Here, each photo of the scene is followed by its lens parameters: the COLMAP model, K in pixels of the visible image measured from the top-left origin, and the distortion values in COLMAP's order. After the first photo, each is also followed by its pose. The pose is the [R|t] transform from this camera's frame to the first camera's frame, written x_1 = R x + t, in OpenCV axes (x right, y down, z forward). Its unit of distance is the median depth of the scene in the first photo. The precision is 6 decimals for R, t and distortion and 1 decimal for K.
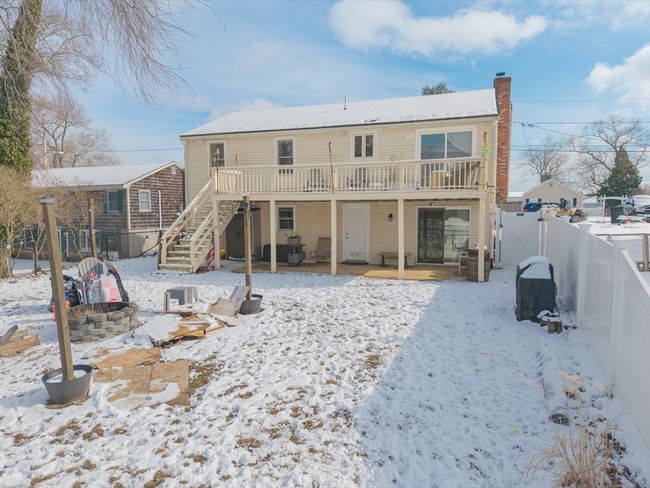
lens RADIAL K [[437.5, 0, 327.4], [0, 437.5, 242.1], [0, 0, 1]] dist [0.022933, -0.026271]
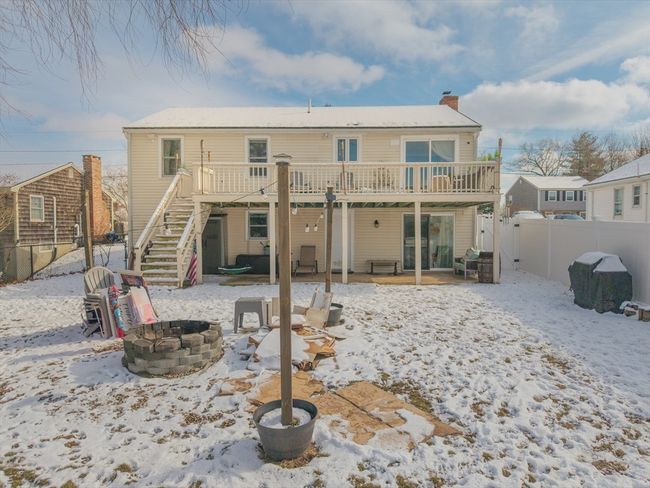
lens RADIAL K [[437.5, 0, 327.4], [0, 437.5, 242.1], [0, 0, 1]] dist [0.022933, -0.026271]
pose [[0.951692, -0.008766, 0.306928, -0.329534], [0.022078, 0.998959, -0.039926, 0.026314], [-0.306258, 0.044774, 0.950895, 0.139153]]
